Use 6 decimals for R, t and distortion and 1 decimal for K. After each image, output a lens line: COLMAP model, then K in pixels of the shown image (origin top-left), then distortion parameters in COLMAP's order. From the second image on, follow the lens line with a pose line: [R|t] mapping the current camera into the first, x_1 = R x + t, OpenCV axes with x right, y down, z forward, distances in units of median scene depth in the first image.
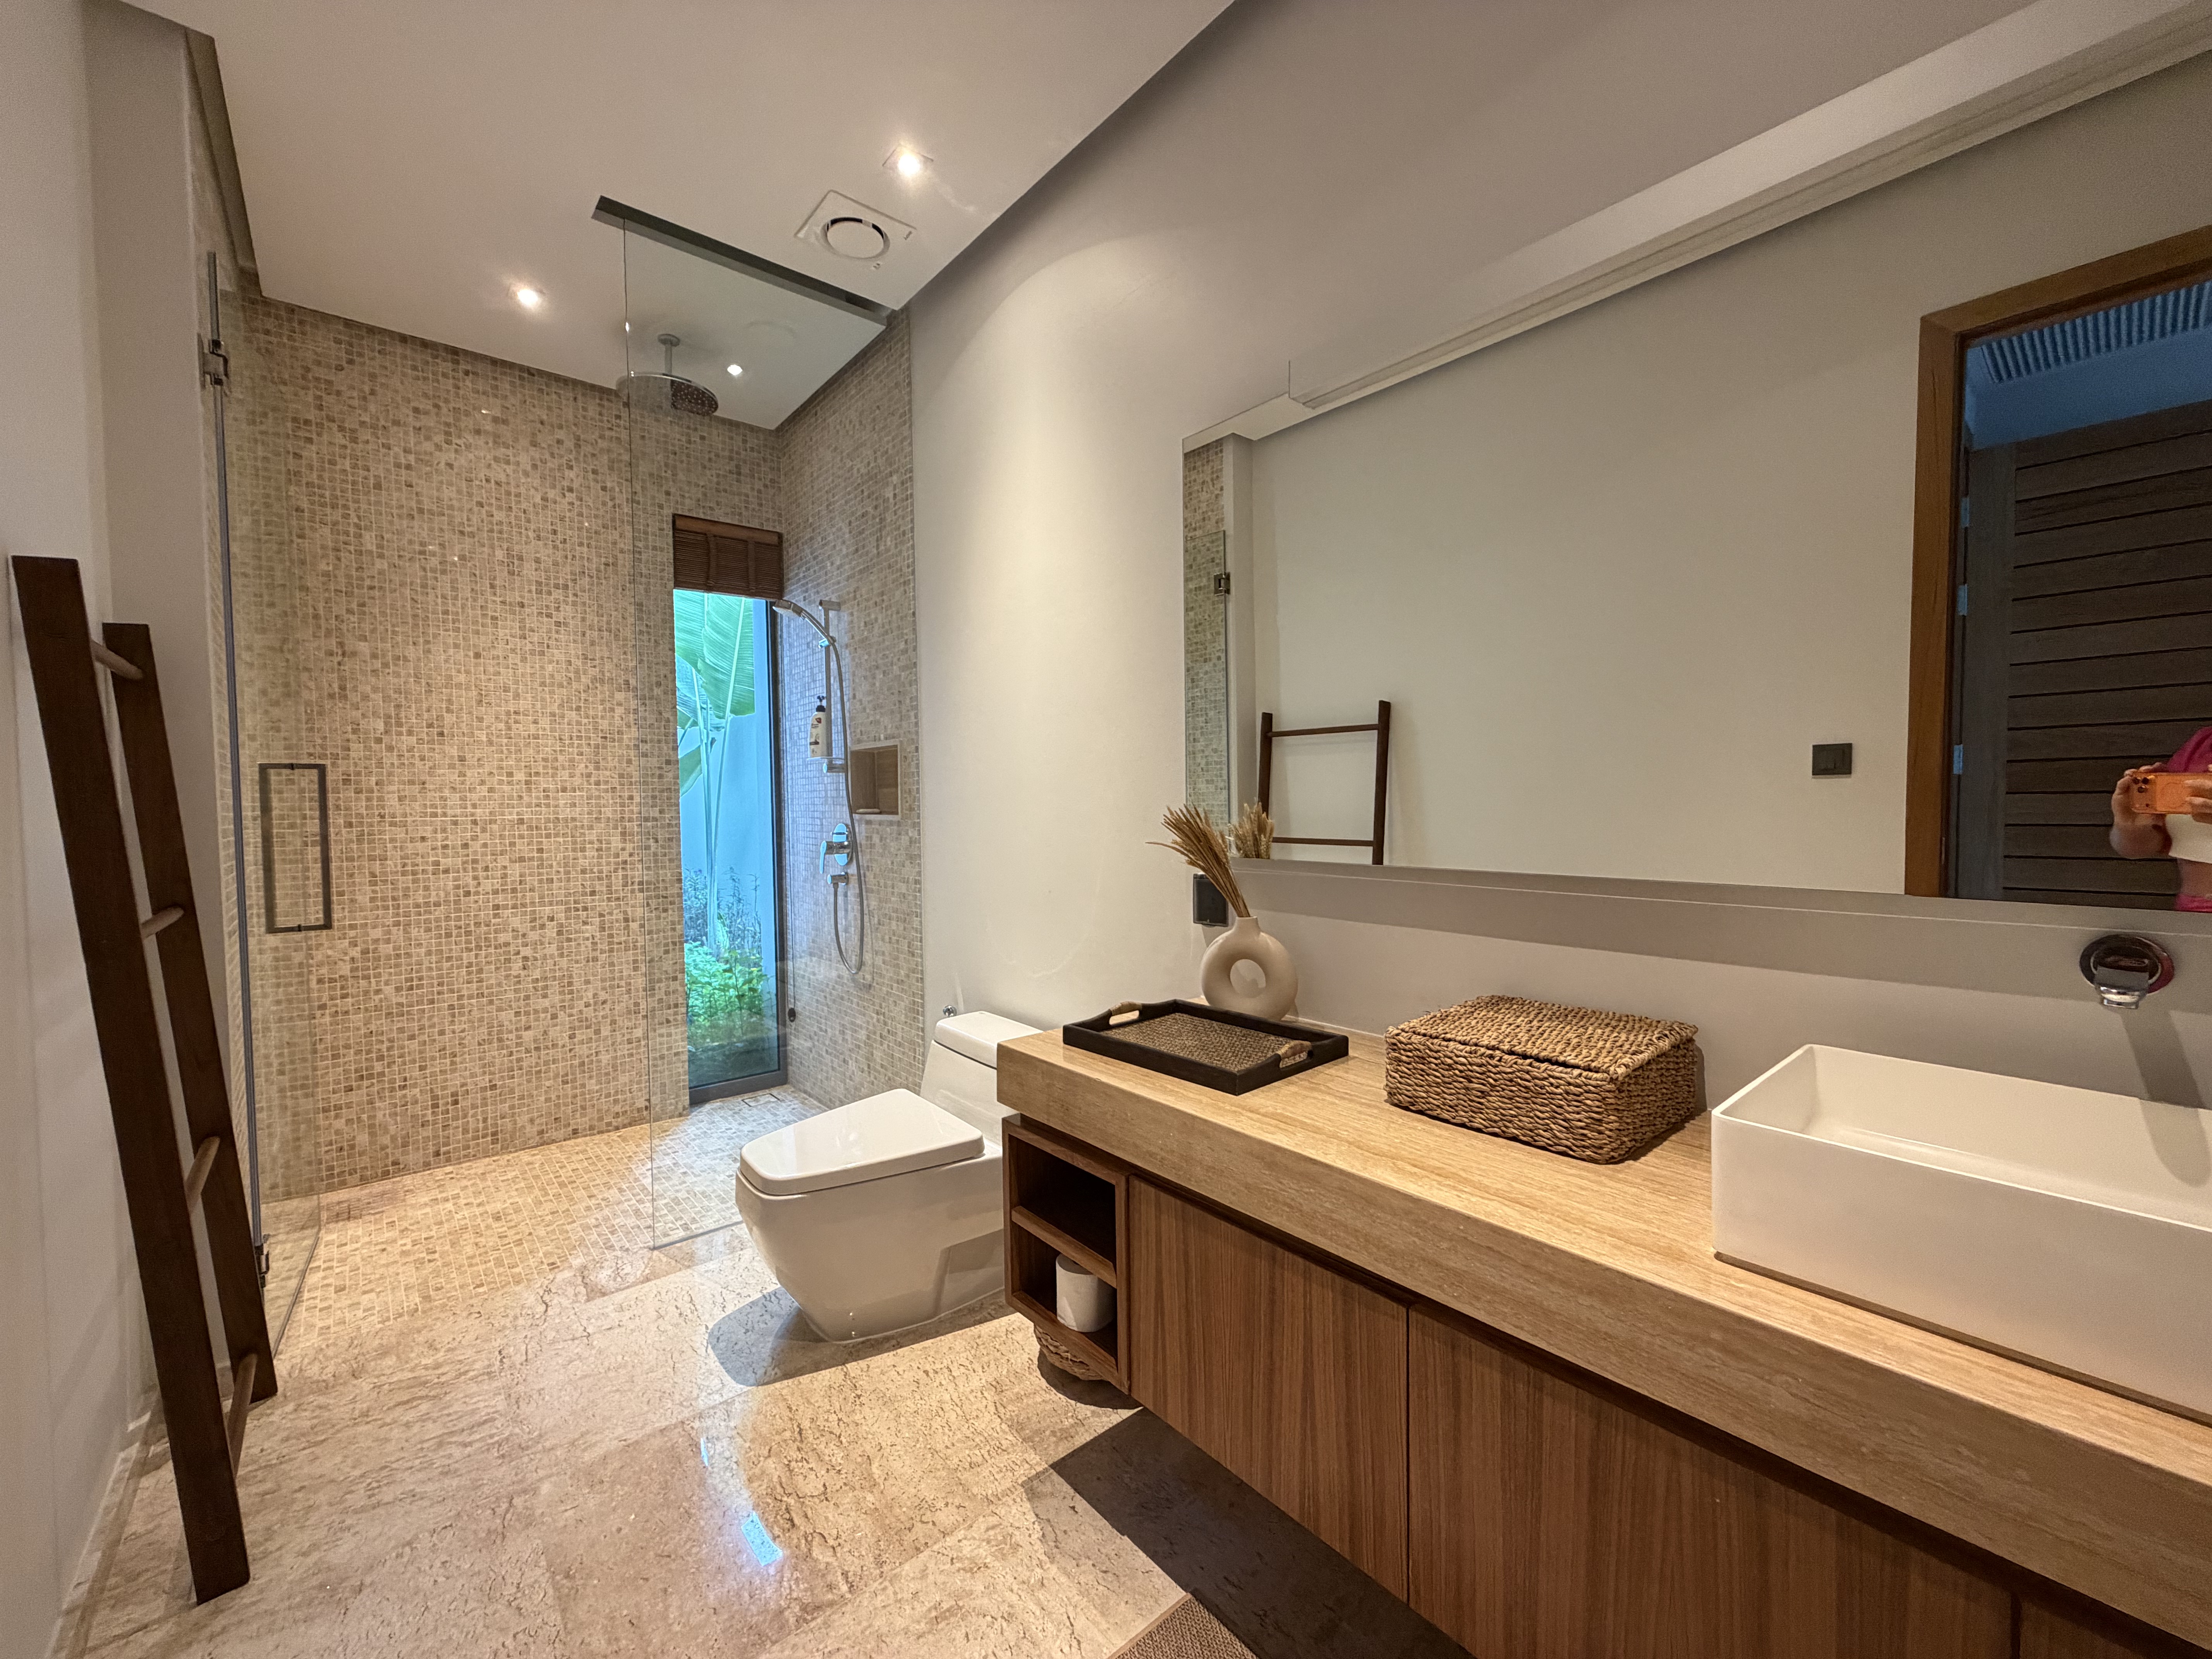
lens RADIAL K [[882.9, 0, 1102.3], [0, 882.9, 830.0], [0, 0, 1]] dist [0.001116, 0.000384]
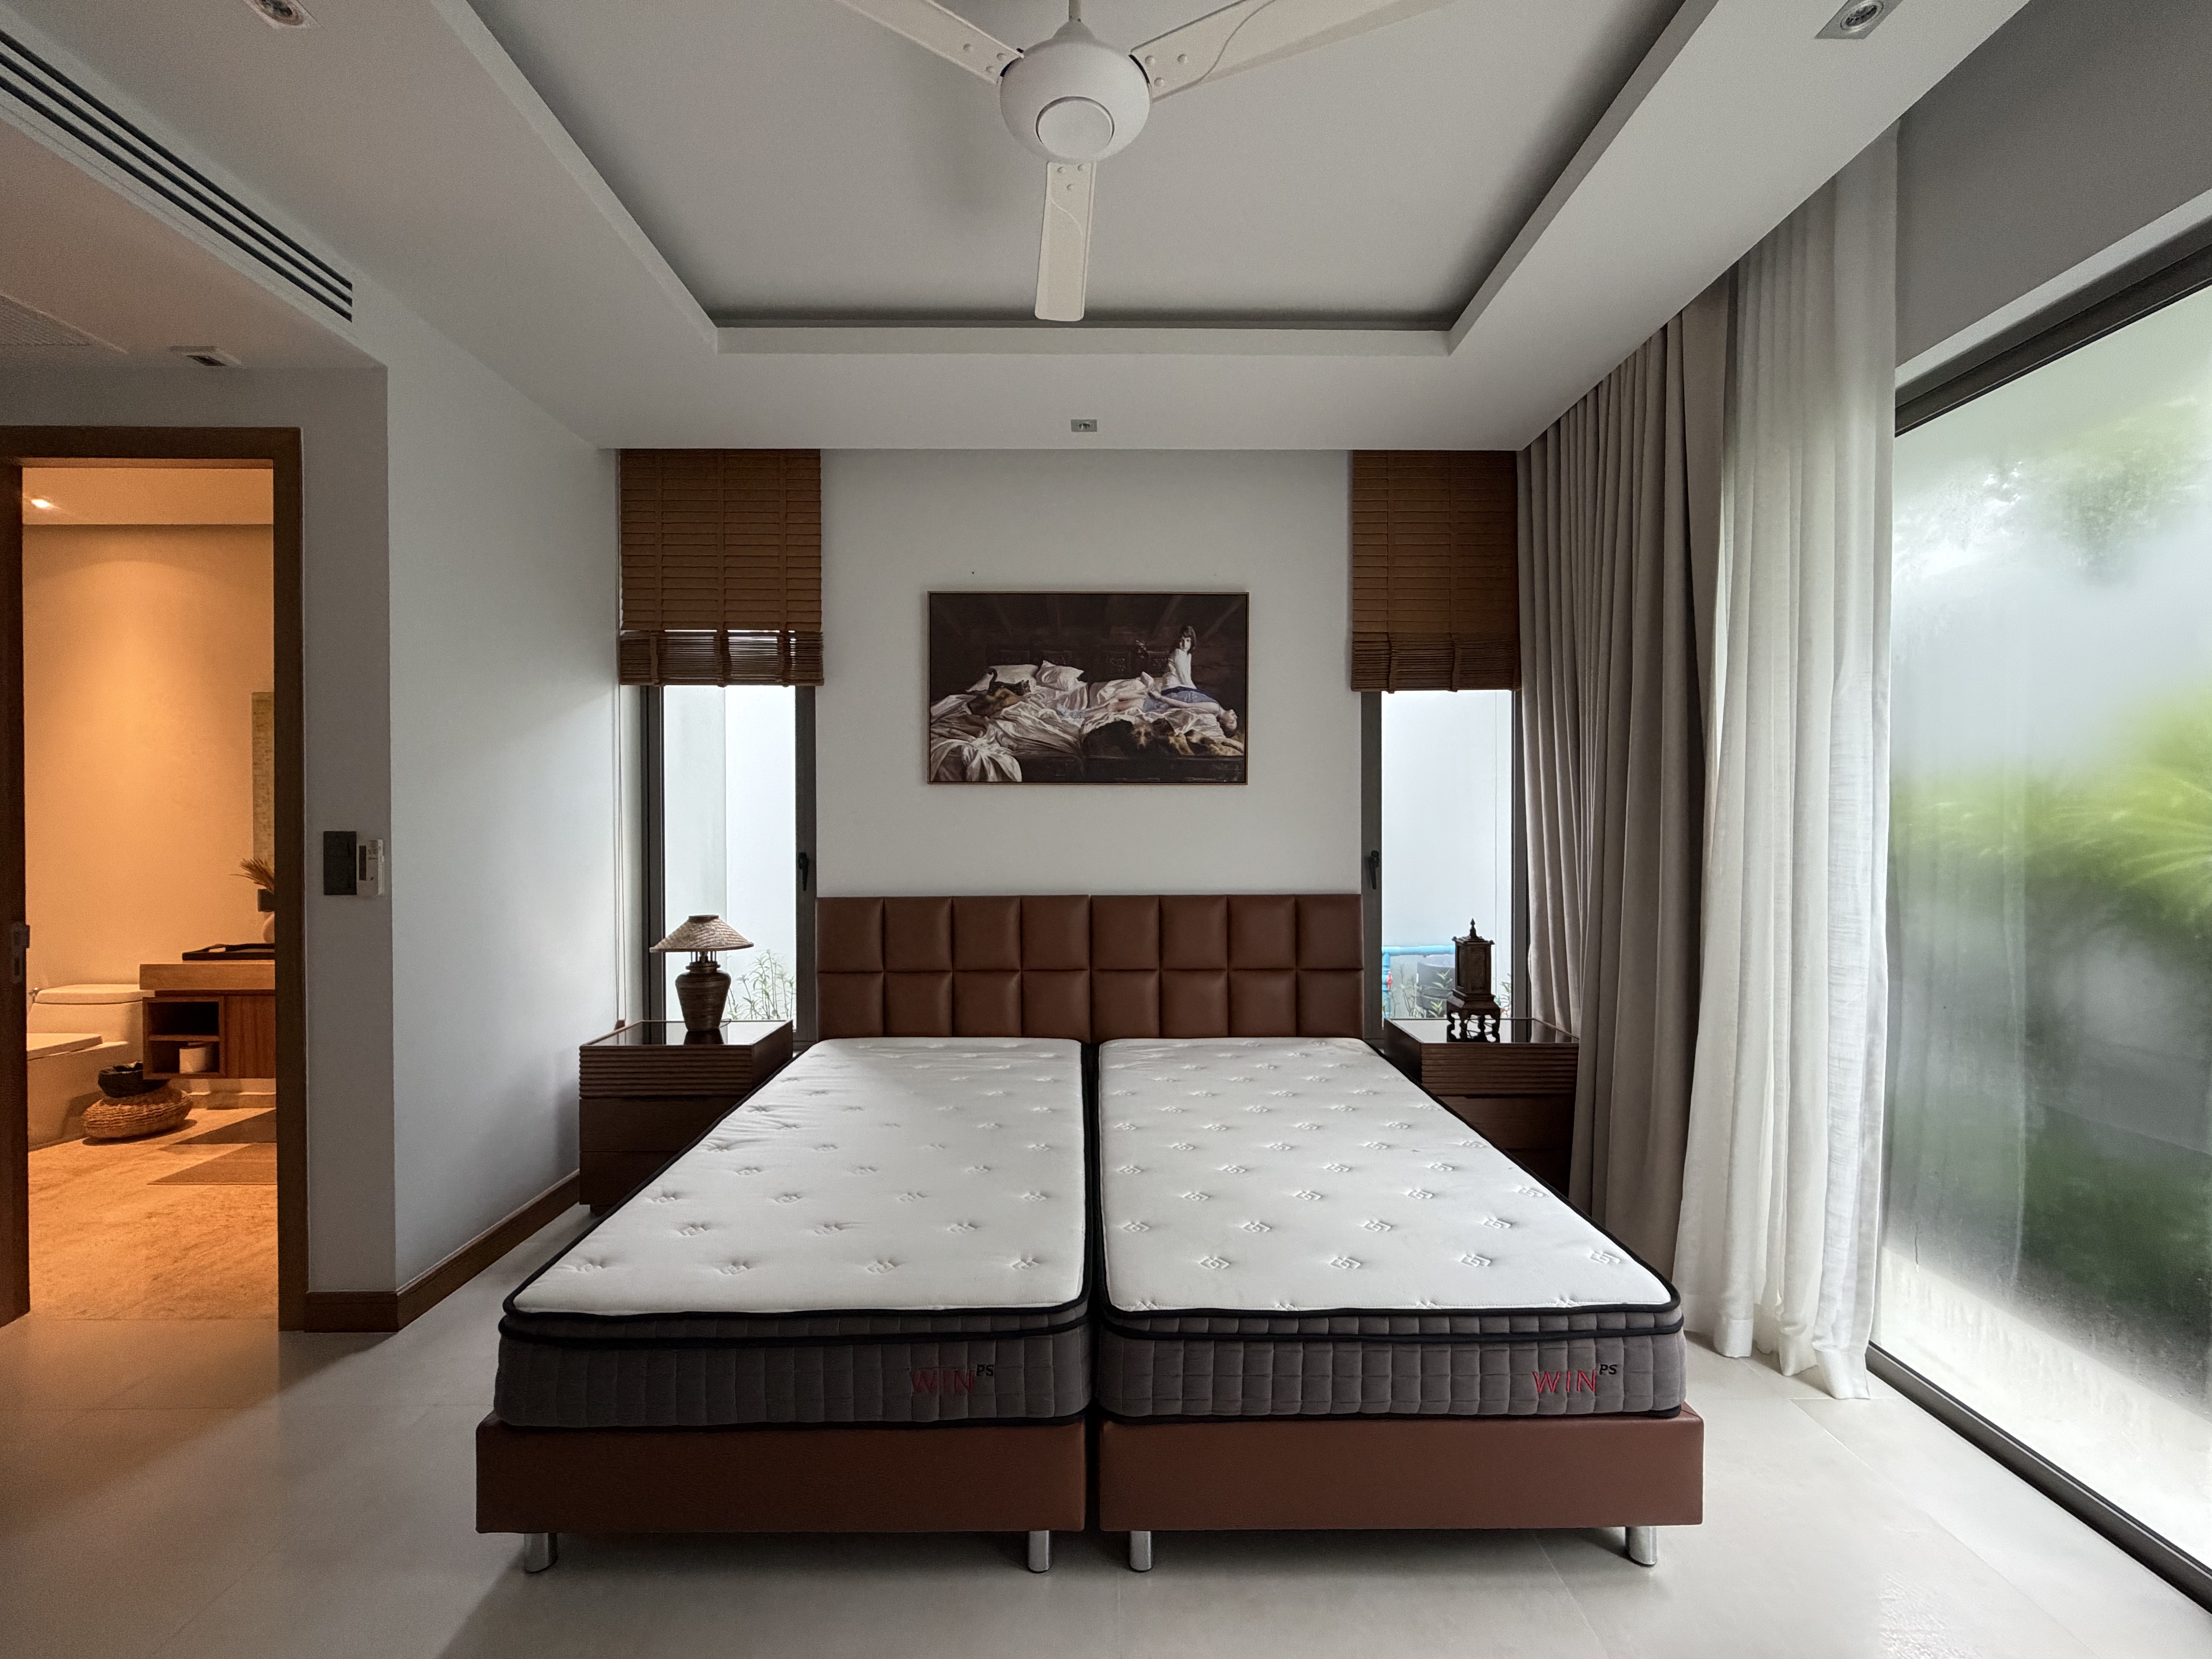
lens RADIAL K [[882.1, 0, 1102.6], [0, 882.1, 828.9], [0, 0, 1]] dist [0.000403, 0.000807]
pose [[0.639327, 0.009290, 0.768879, -0.221599], [0.022323, 0.999281, -0.030636, 0.014113], [-0.768611, 0.036750, 0.638660, -1.837083]]
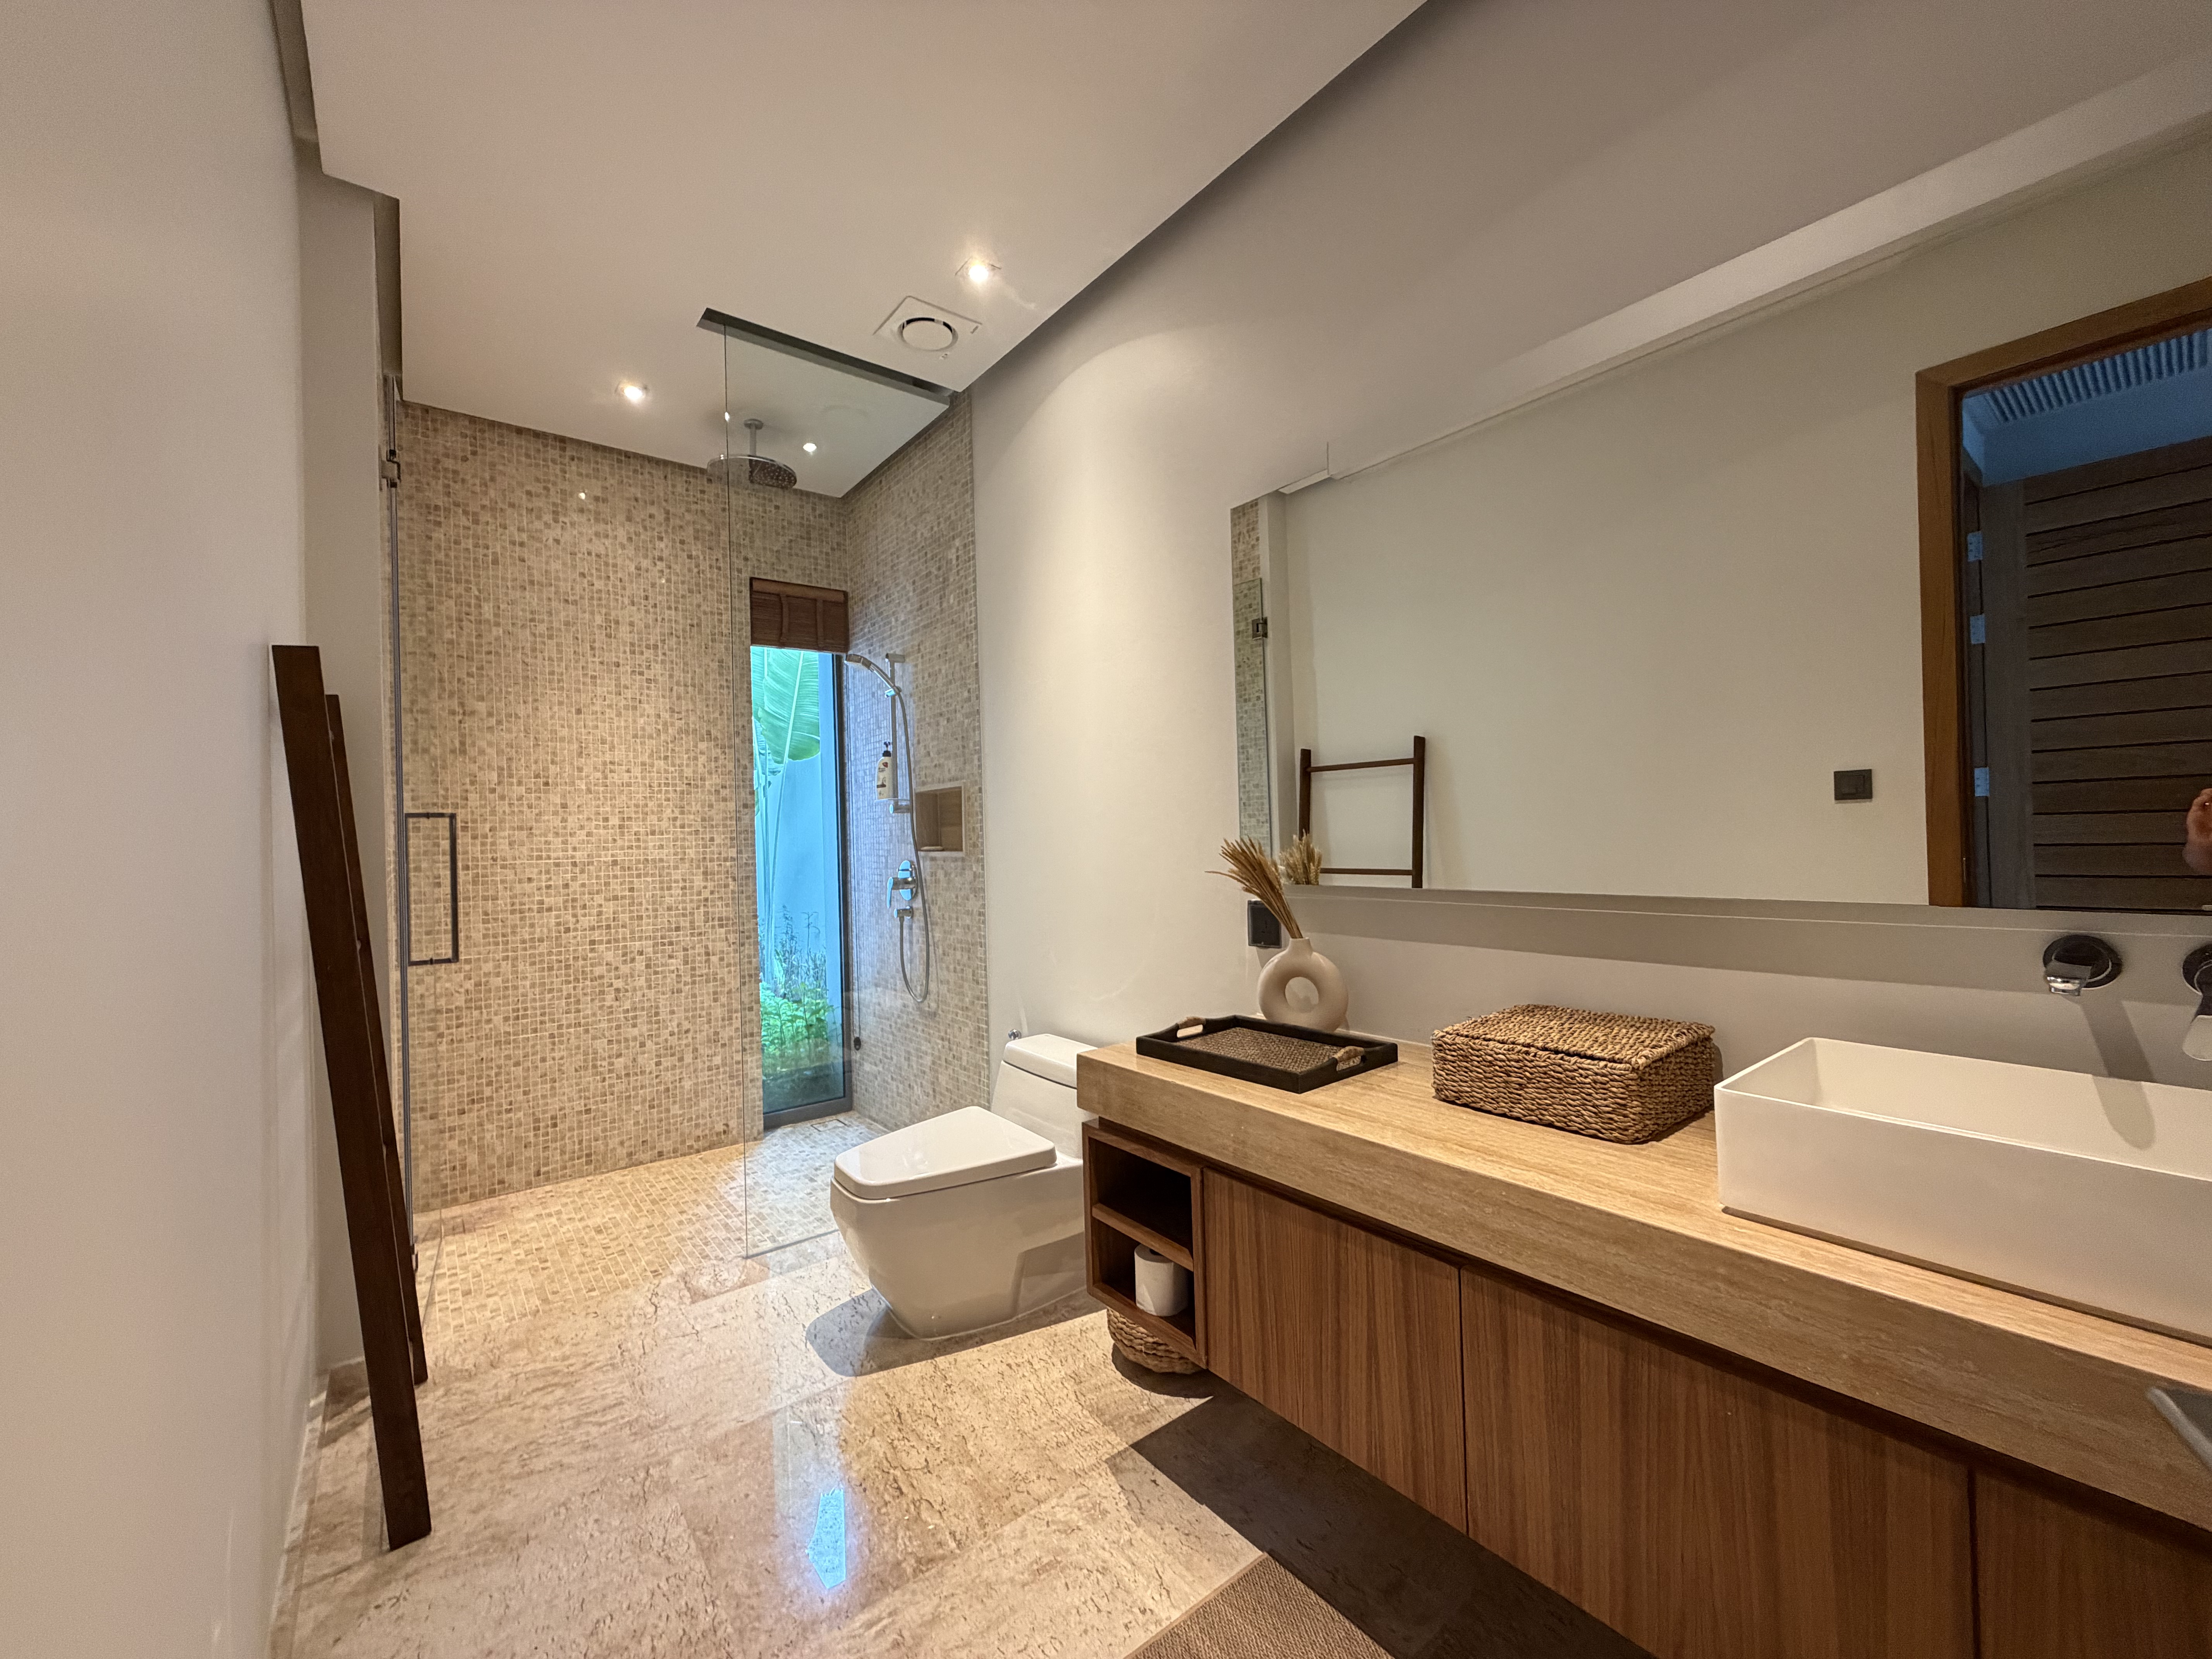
lens RADIAL K [[882.9, 0, 1102.3], [0, 882.9, 830.0], [0, 0, 1]] dist [0.001116, 0.000384]
pose [[0.999233, -0.015452, -0.035972, -0.033059], [0.013951, 0.999037, -0.041608, 0.005422], [0.036580, 0.041075, 0.998486, -0.091360]]
